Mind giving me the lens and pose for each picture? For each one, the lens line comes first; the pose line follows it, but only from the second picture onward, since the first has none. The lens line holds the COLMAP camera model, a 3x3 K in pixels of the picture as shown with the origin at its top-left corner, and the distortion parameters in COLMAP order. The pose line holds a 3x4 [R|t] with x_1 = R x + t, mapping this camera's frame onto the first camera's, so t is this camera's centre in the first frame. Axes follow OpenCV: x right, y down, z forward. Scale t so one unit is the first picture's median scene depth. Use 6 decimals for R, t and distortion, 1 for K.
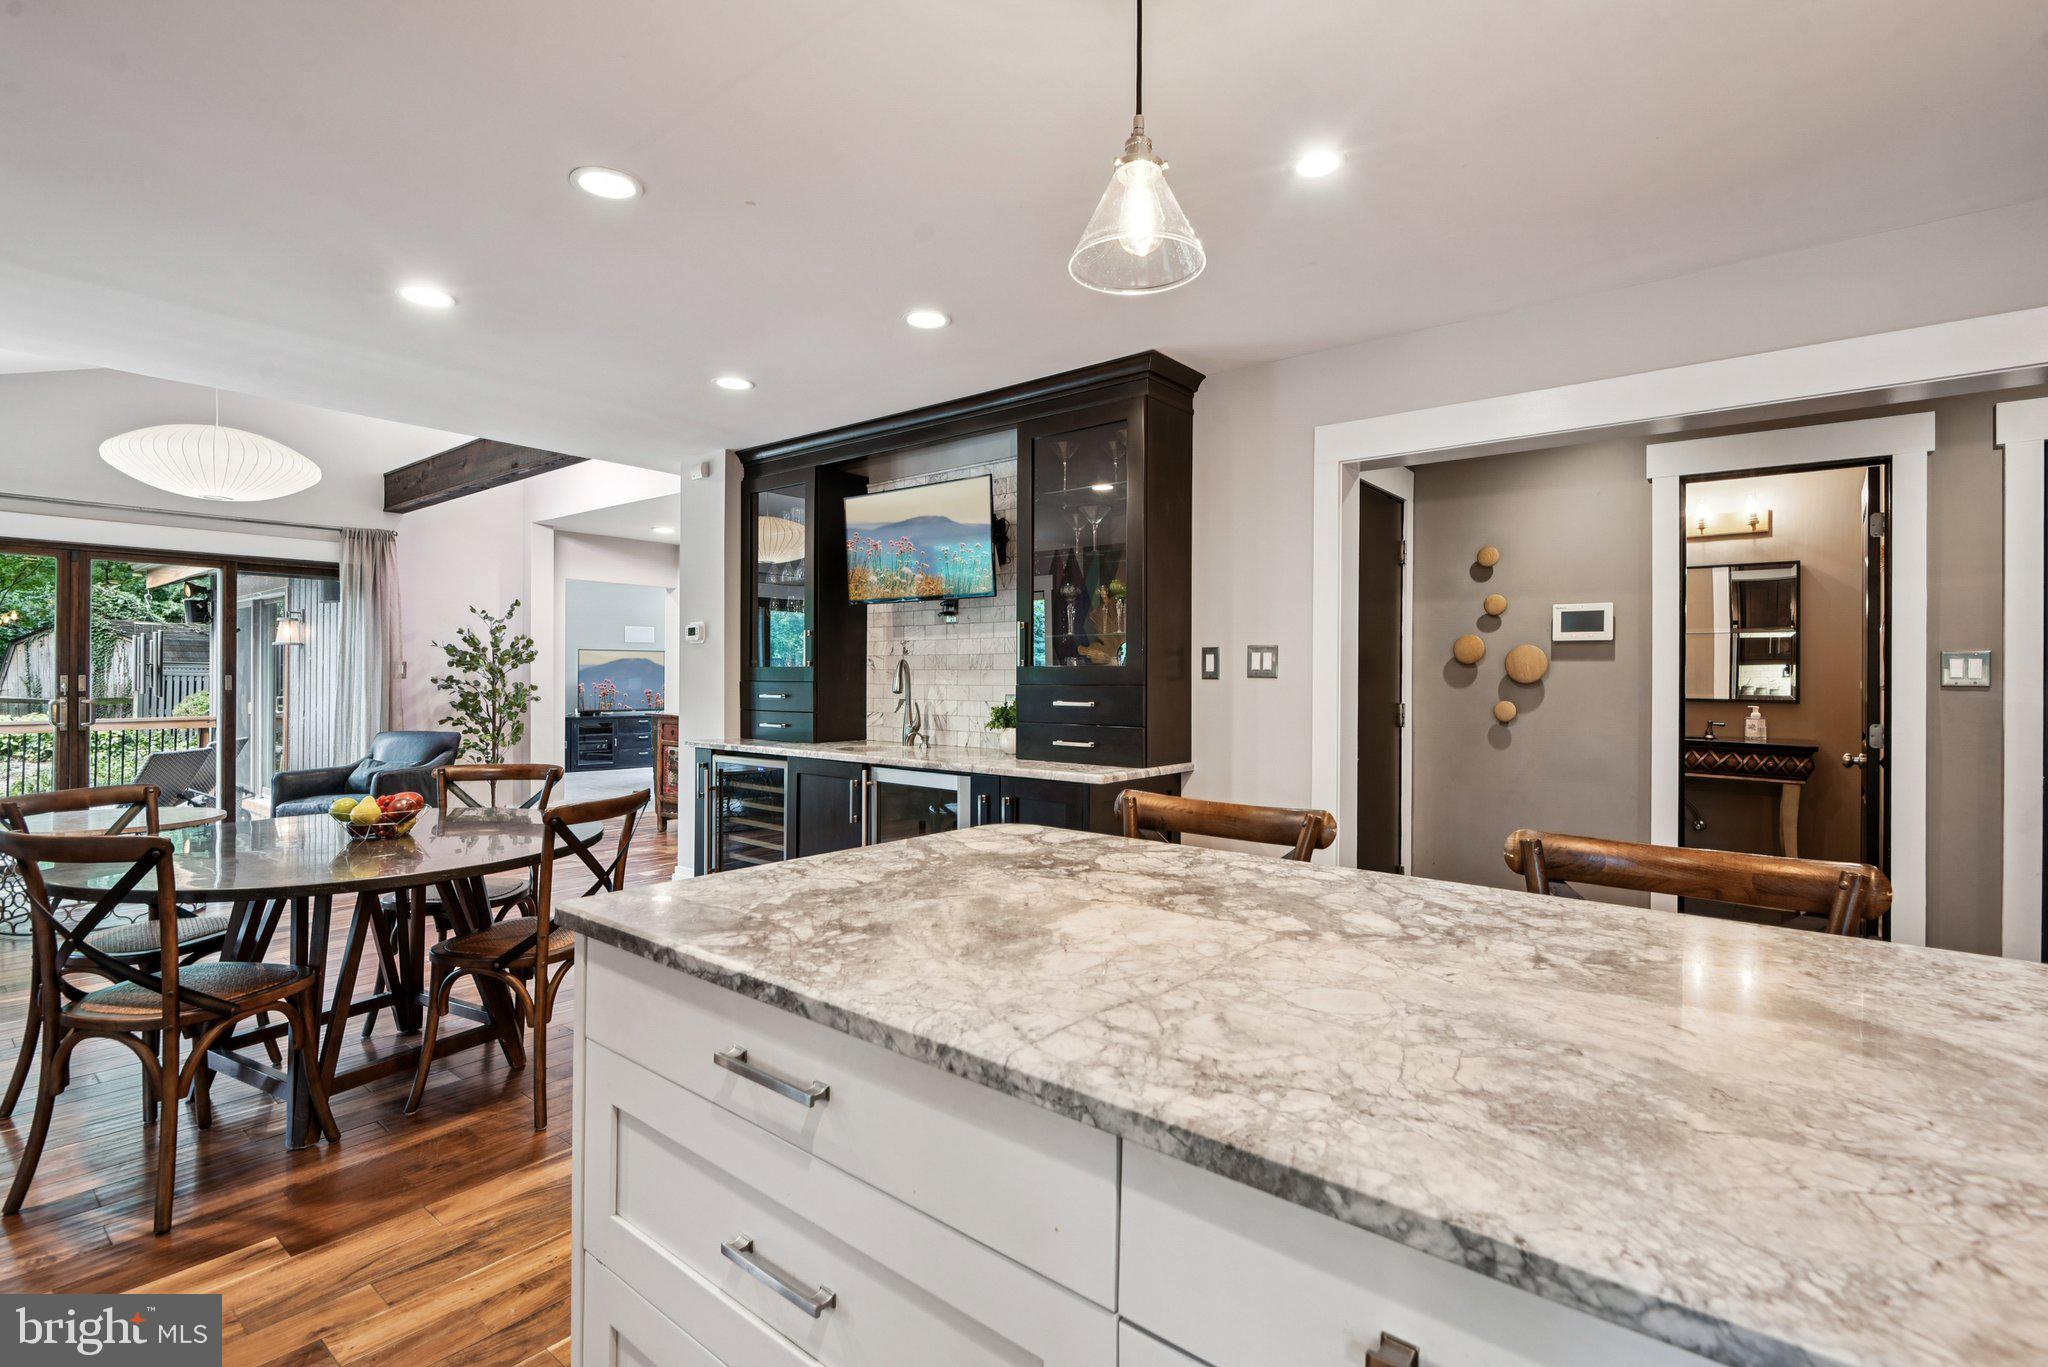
lens RADIAL K [[946.7, 0, 1030.1], [0, 946.7, 675.5], [0, 0, 1]] dist [-0.009714, 0.000395]
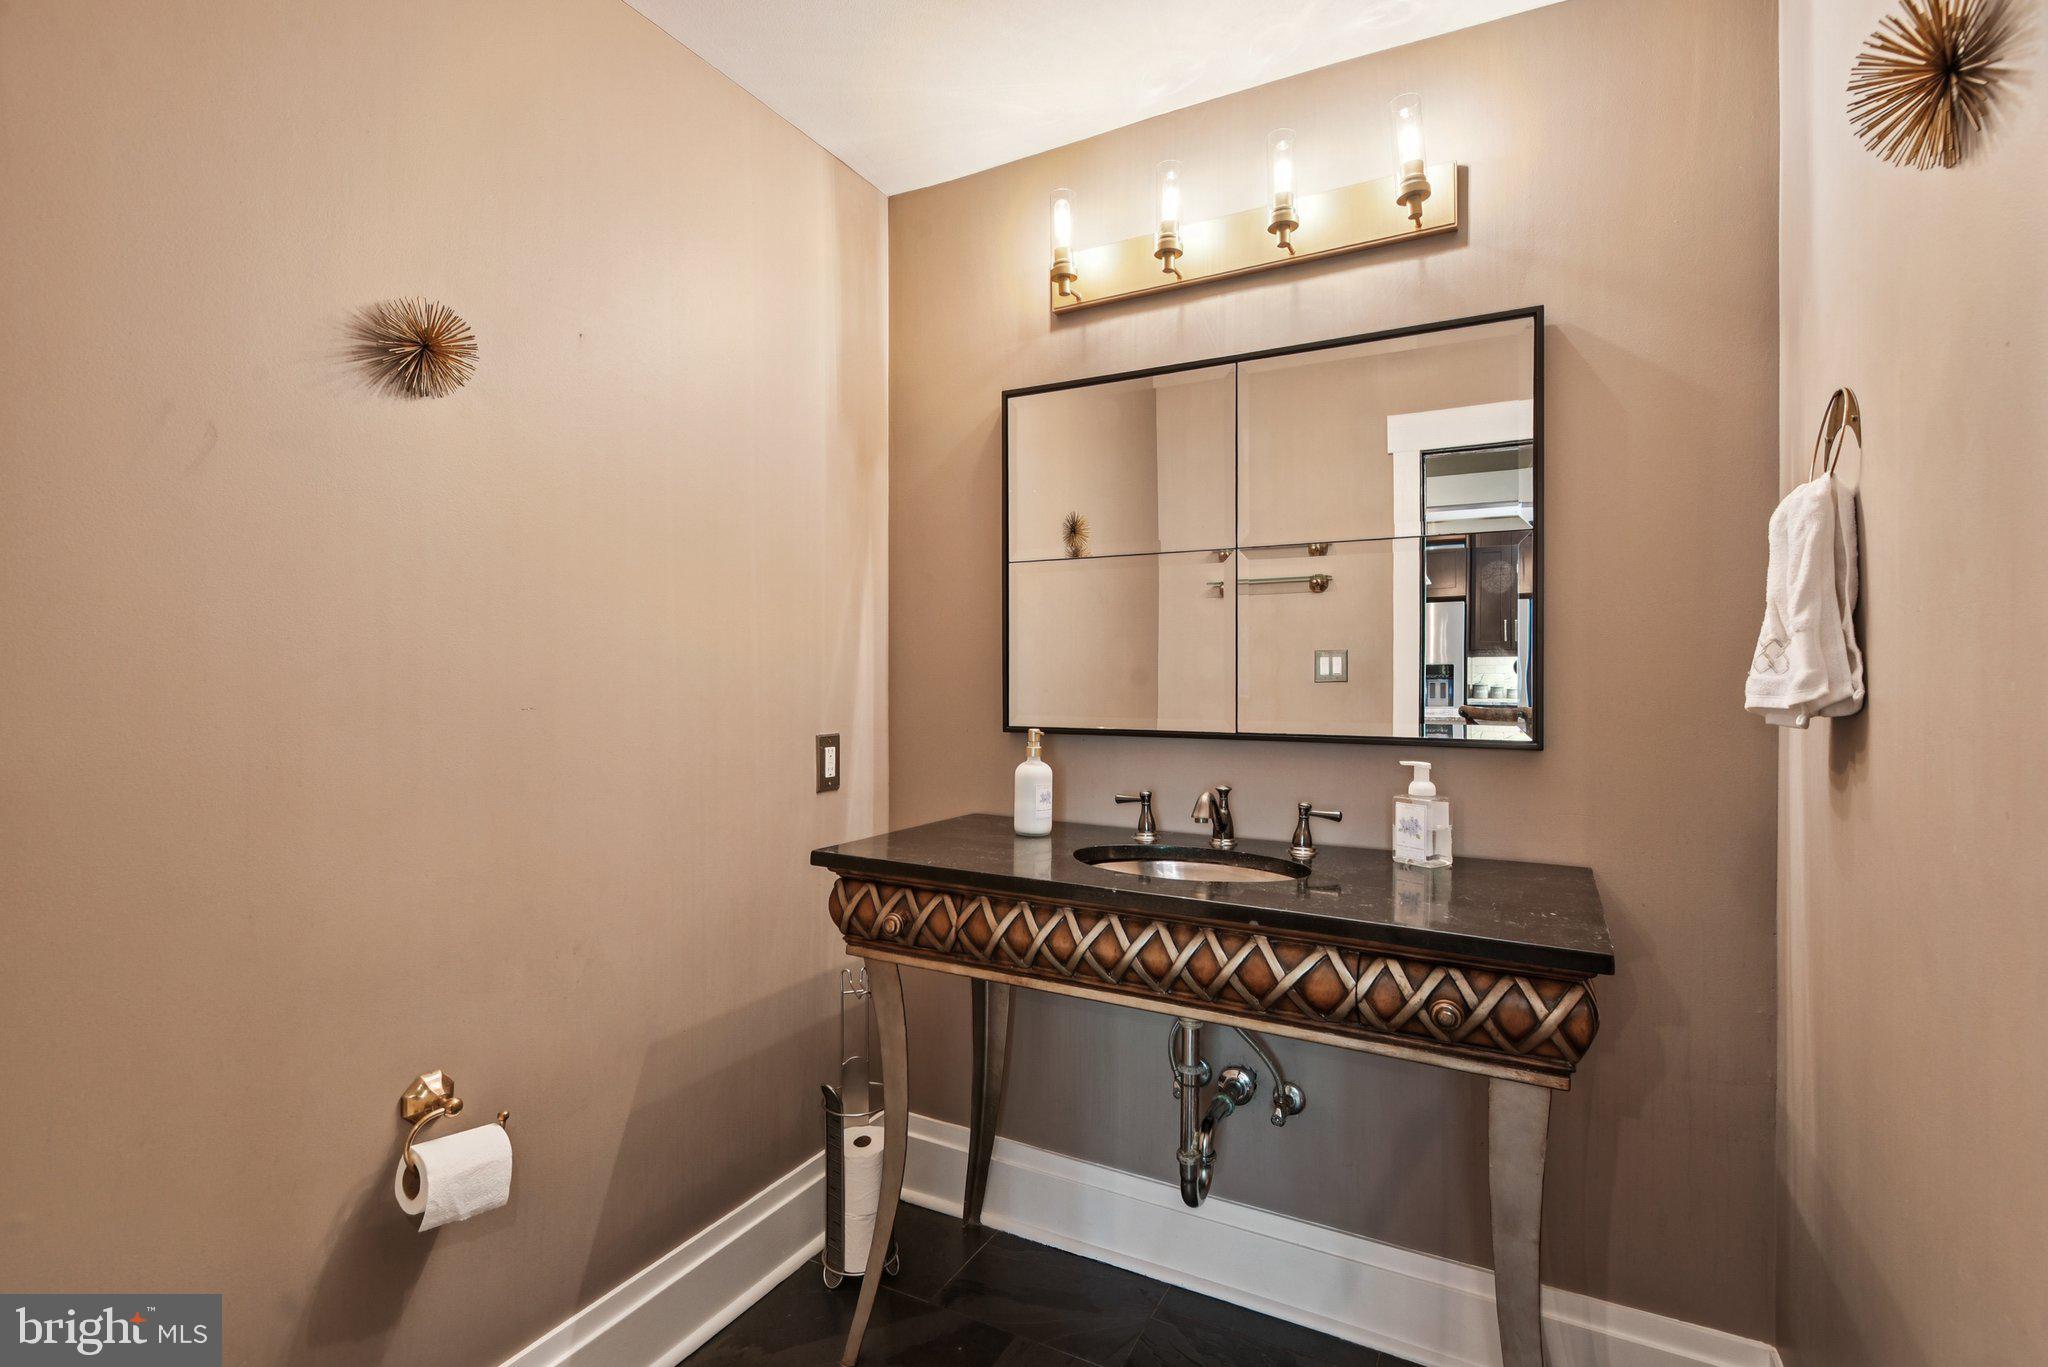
lens RADIAL K [[946.7, 0, 1023.8], [0, 946.7, 676.9], [0, 0, 1]] dist [-0.009714, 0.000395]
pose [[0.982733, -0.007302, 0.184883, 0.232238], [0.007688, 0.999970, -0.001372, 0.001623], [-0.184868, 0.002769, 0.982760, 0.284941]]
